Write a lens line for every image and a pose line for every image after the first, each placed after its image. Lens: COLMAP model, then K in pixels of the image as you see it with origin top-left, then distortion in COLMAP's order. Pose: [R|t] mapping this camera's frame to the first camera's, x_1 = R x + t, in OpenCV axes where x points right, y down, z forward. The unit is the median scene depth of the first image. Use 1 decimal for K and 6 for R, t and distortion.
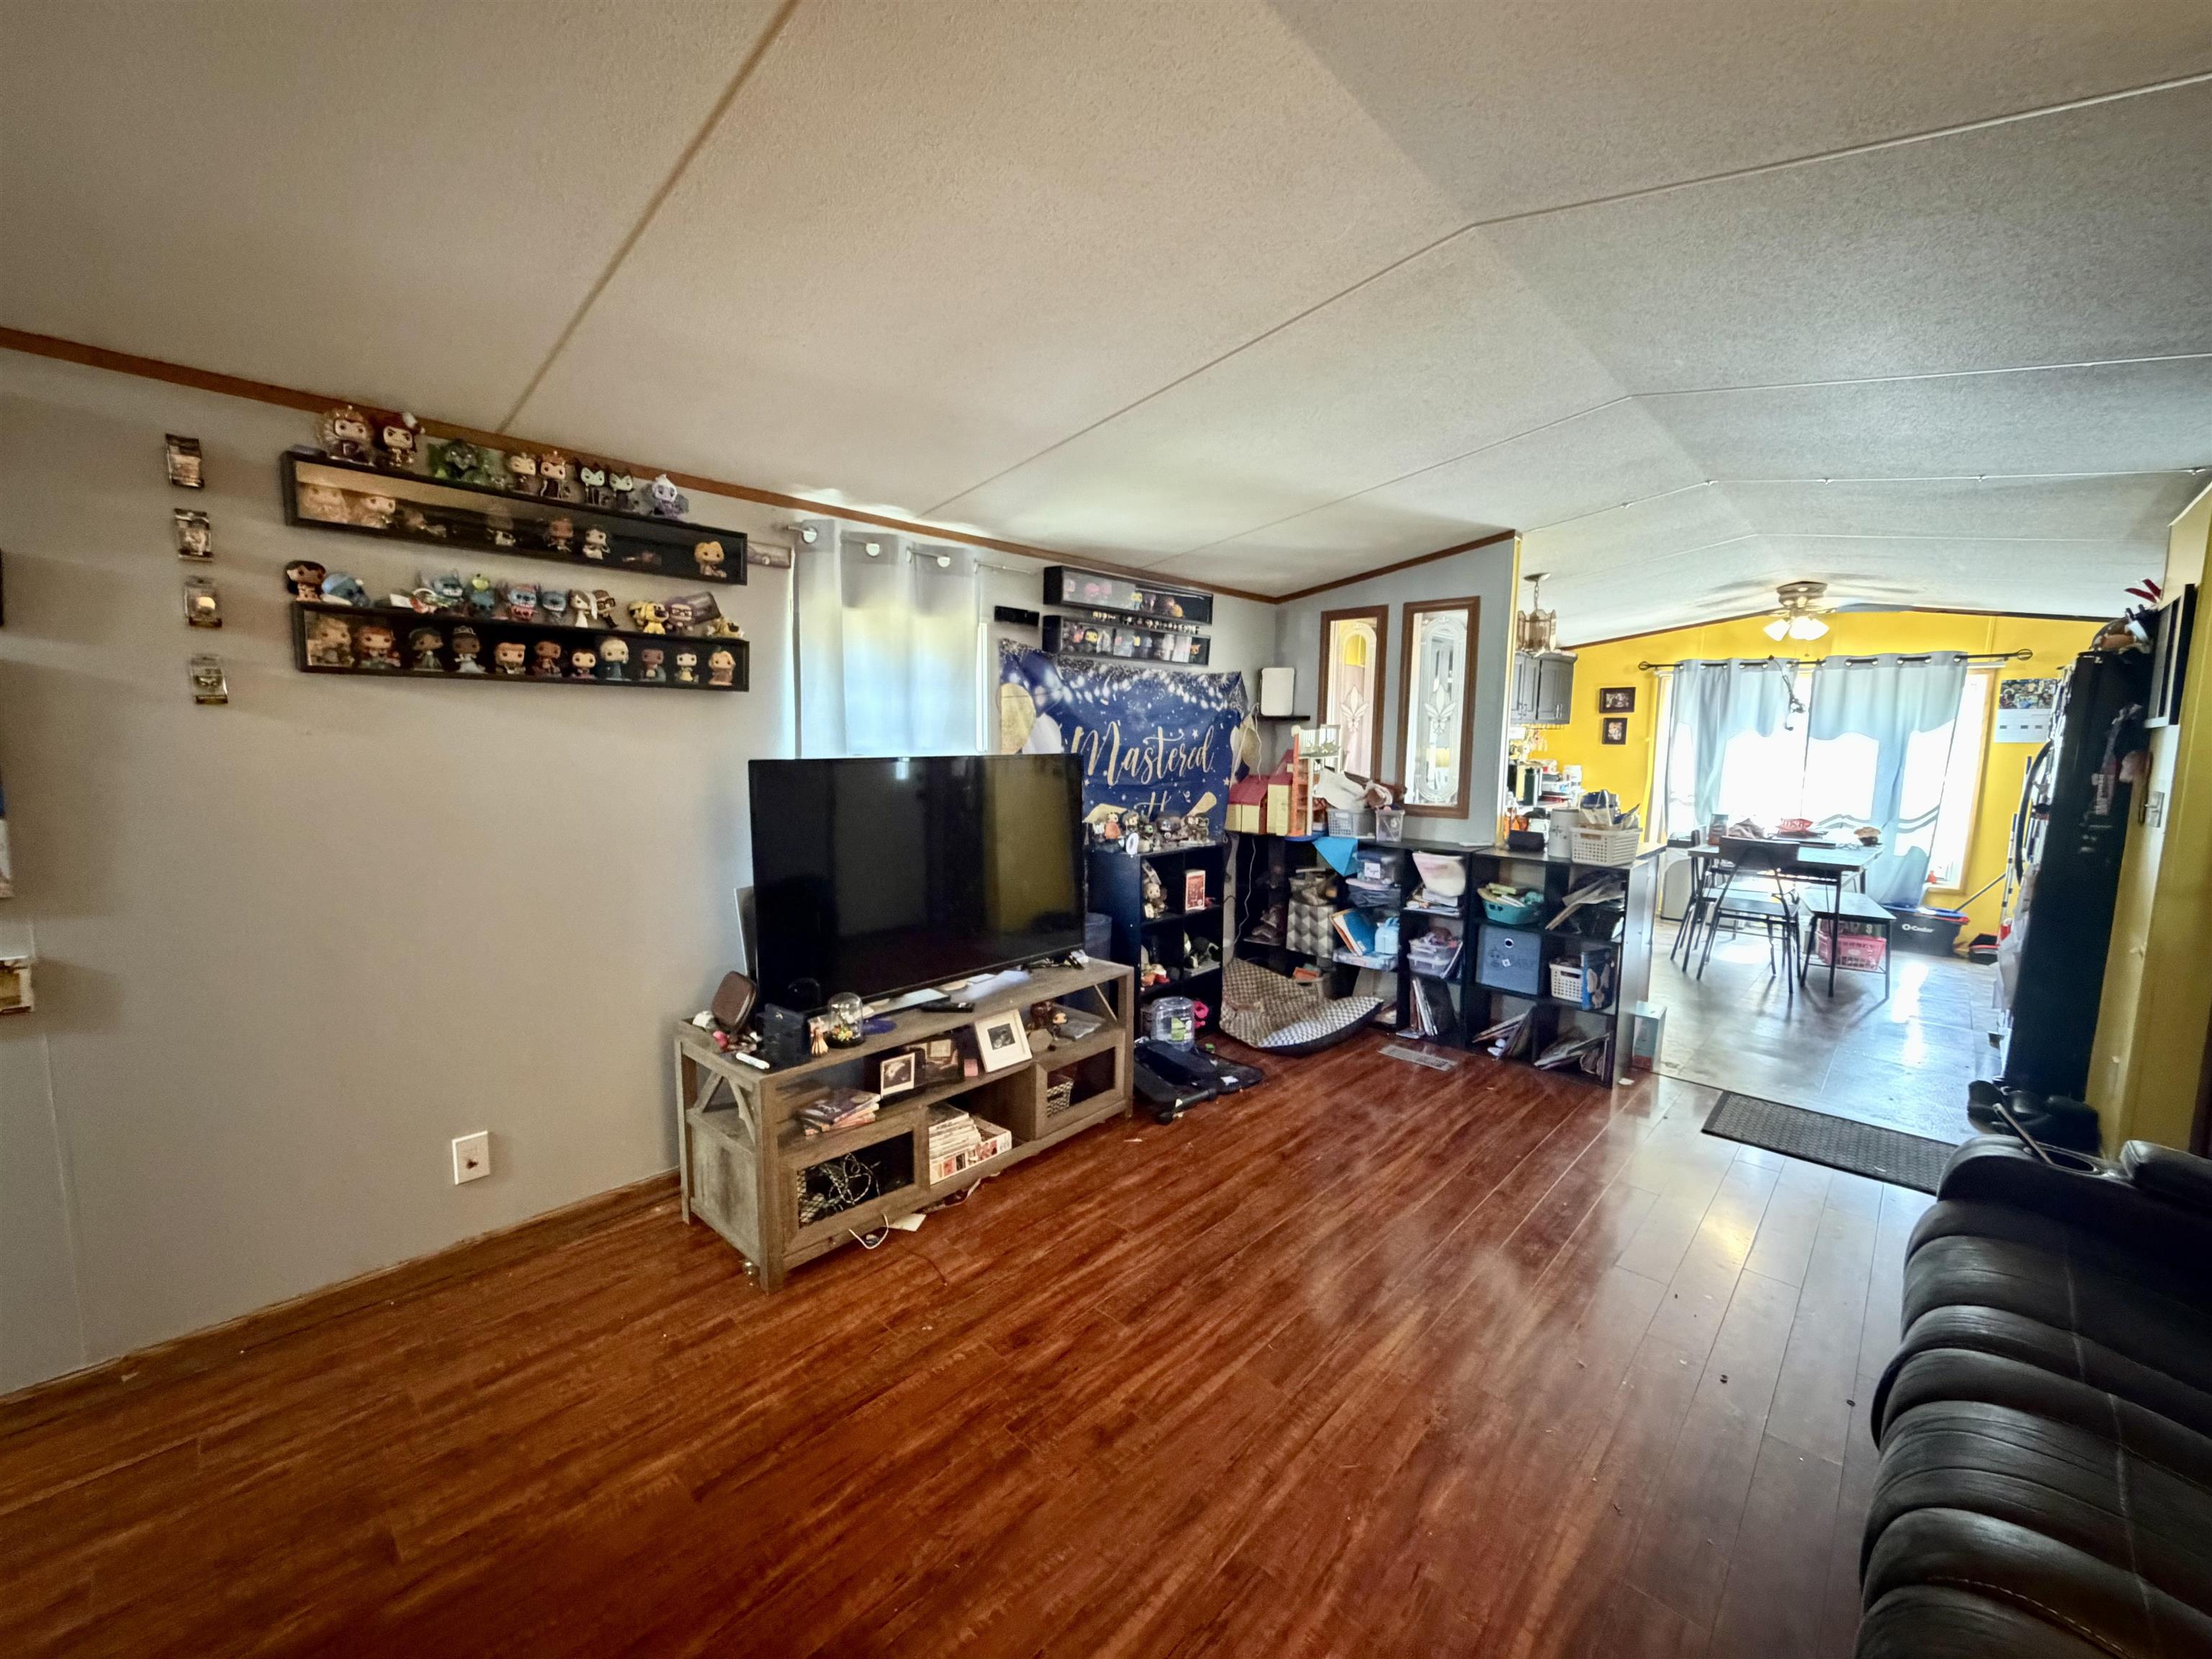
lens RADIAL K [[883.3, 0, 1095.7], [0, 883.3, 831.4], [0, 0, 1]] dist [0.000330, -0.000287]
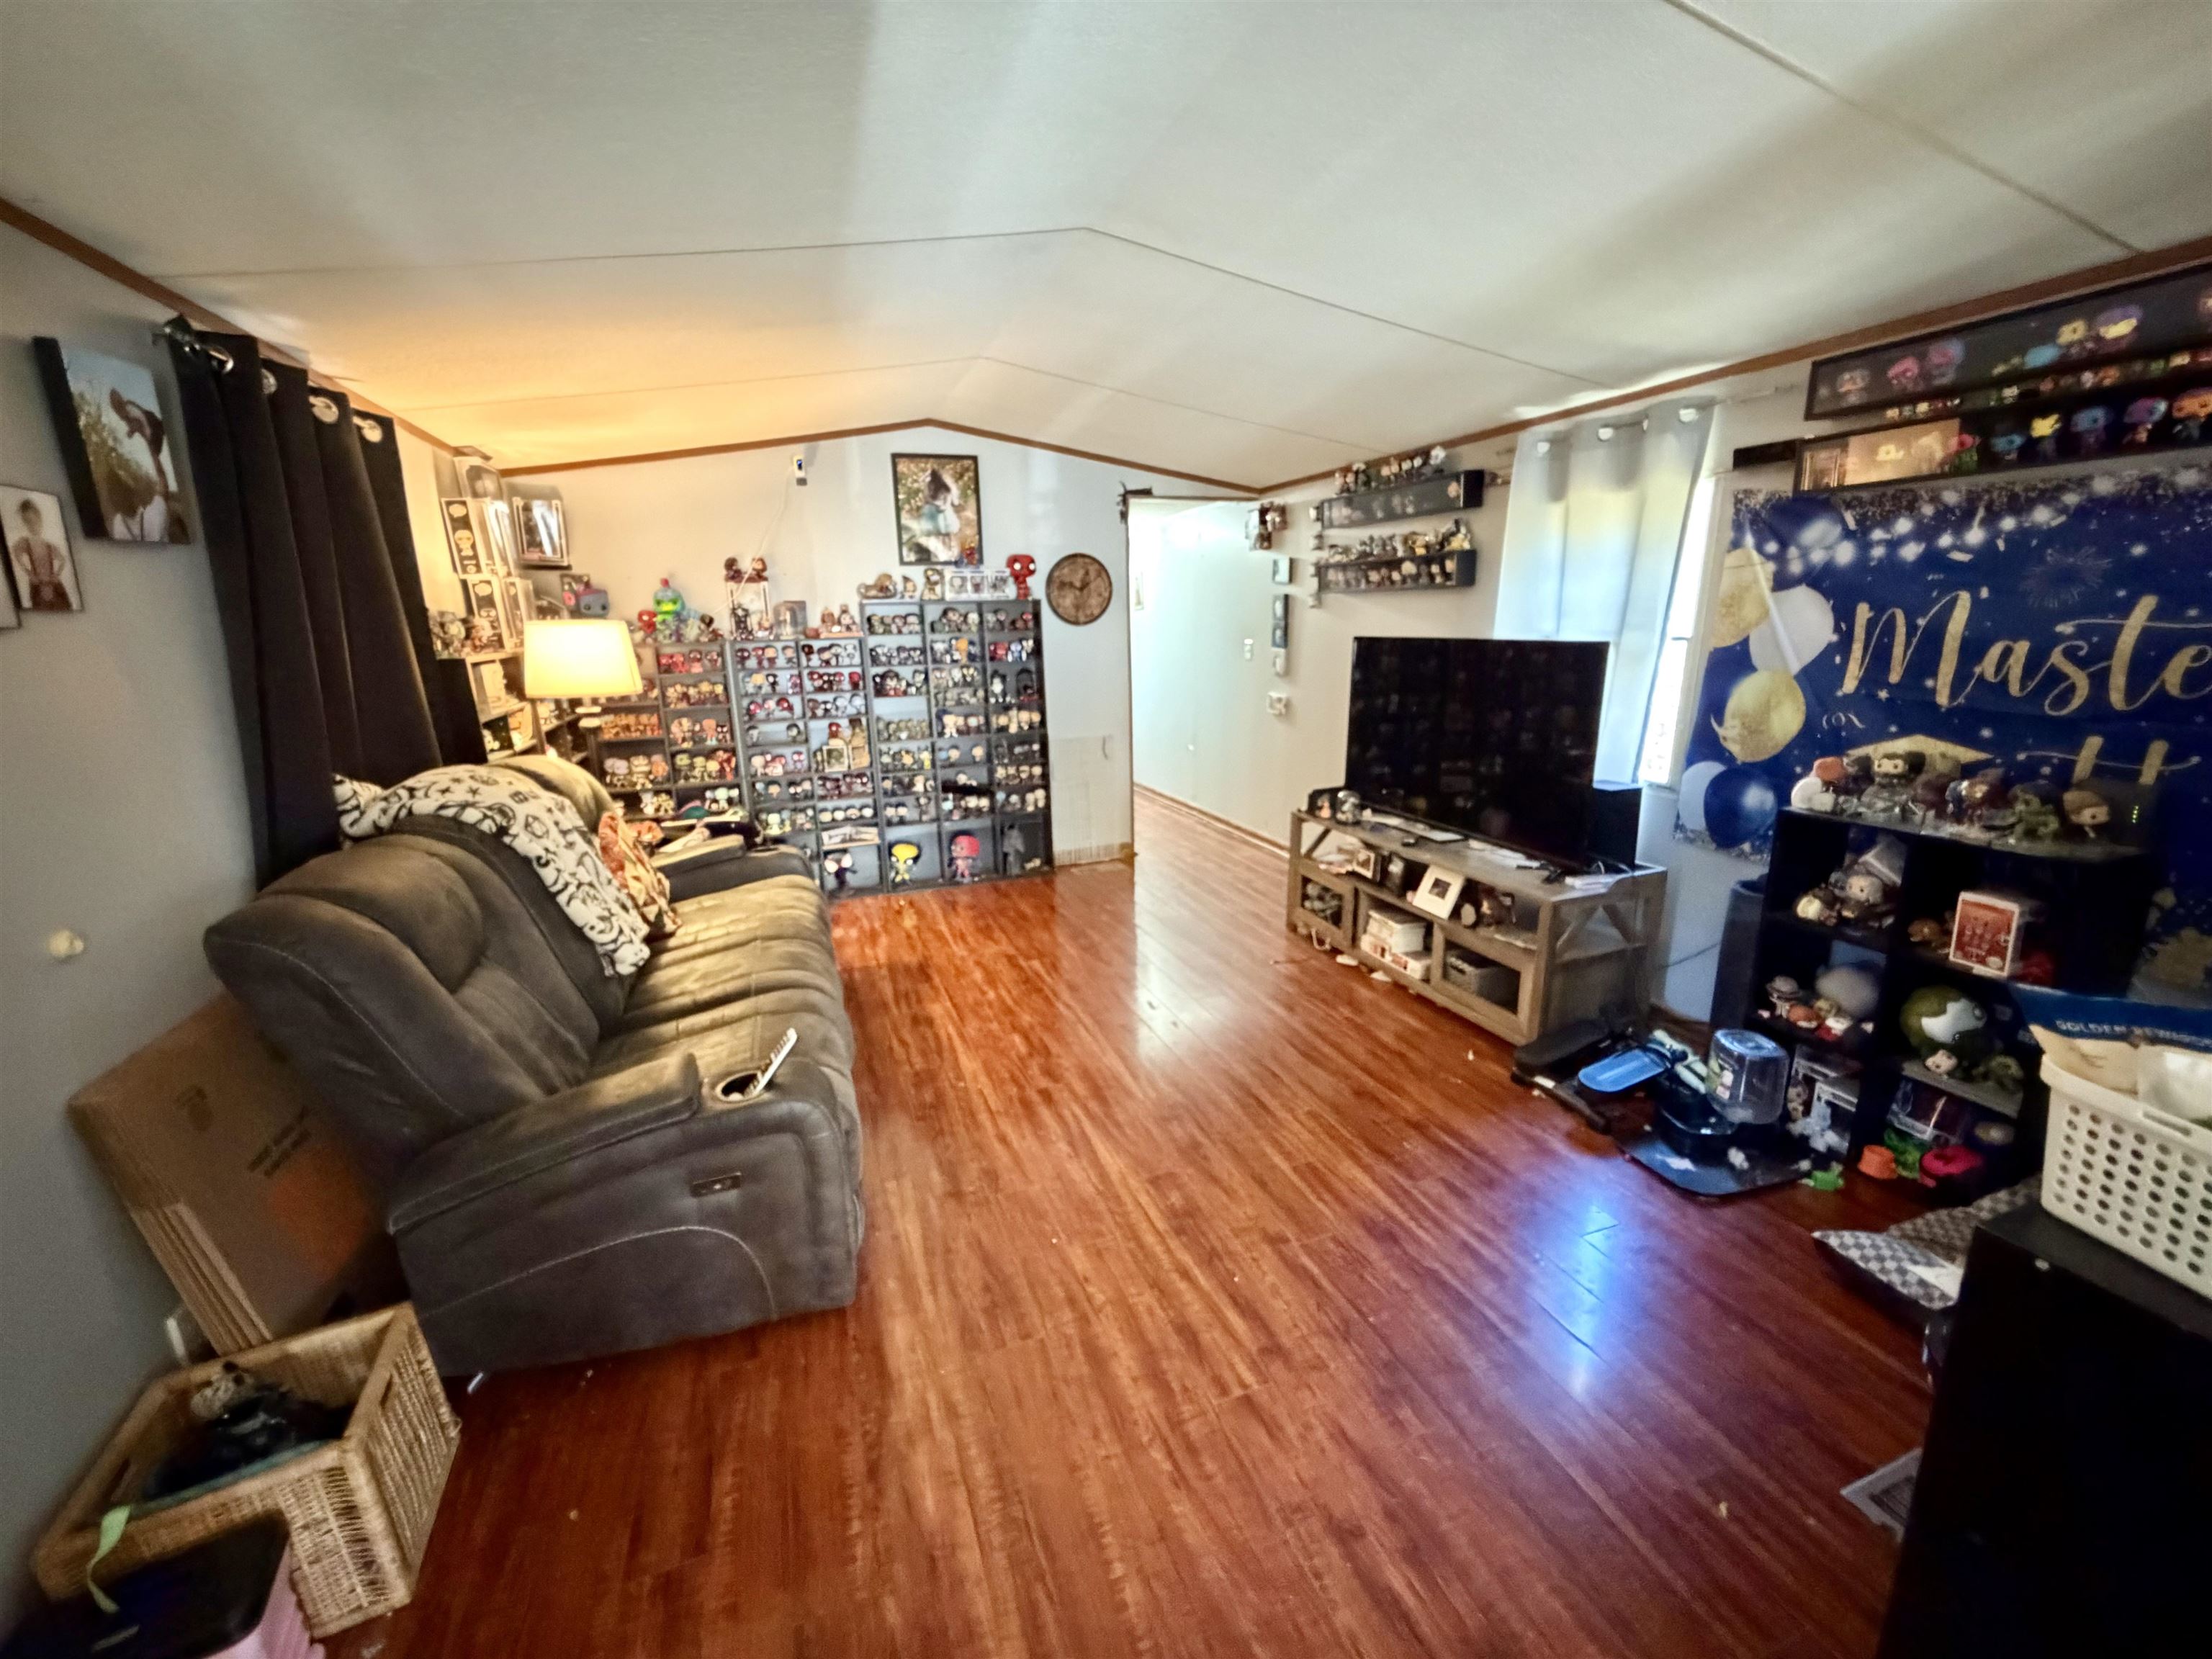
lens RADIAL K [[883.3, 0, 1100.5], [0, 883.3, 835.6], [0, 0, 1]] dist [0.000330, -0.000287]
pose [[-0.440230, 0.216696, -0.871344, 0.734291], [-0.085853, 0.955835, 0.281084, -0.081224], [0.893771, 0.198549, -0.402184, 0.720255]]
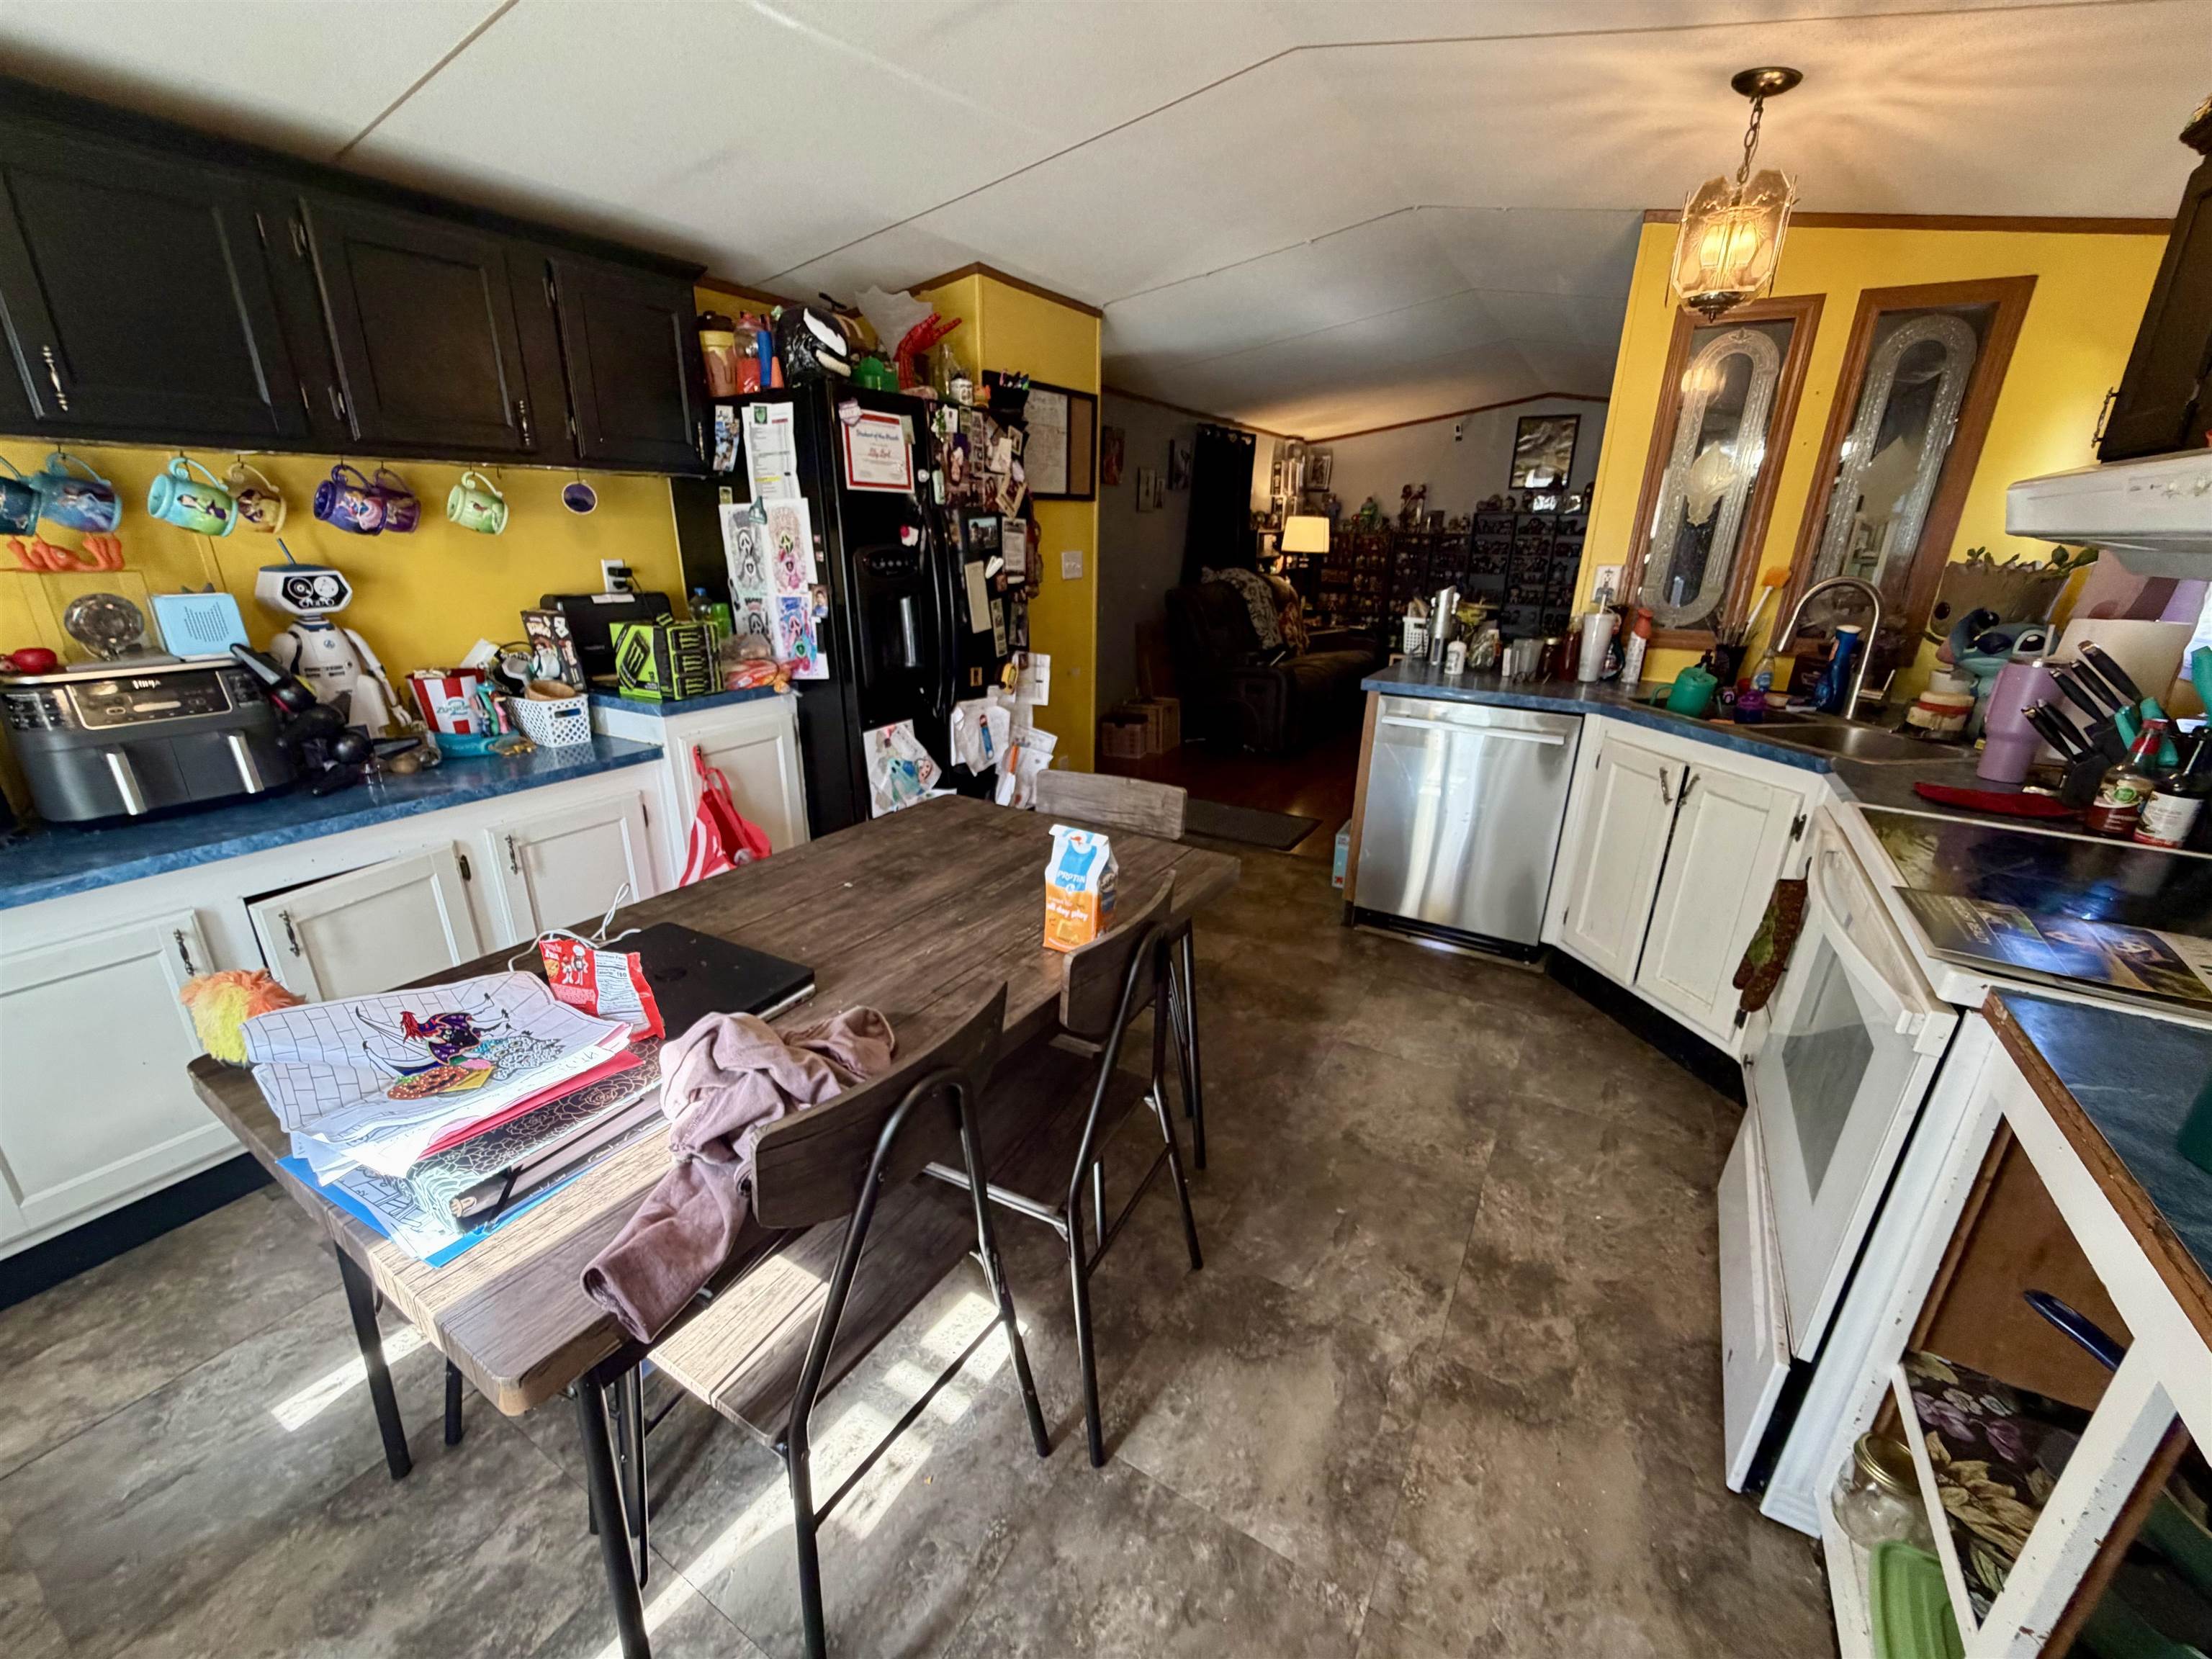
lens RADIAL K [[883.3, 0, 1093.8], [0, 883.3, 830.0], [0, 0, 1]] dist [0.000330, -0.000287]
pose [[-0.974589, 0.042290, -0.219973, 1.031065], [-0.057555, 0.901772, 0.428363, -0.167920], [0.216481, 0.430139, -0.876423, 1.647630]]
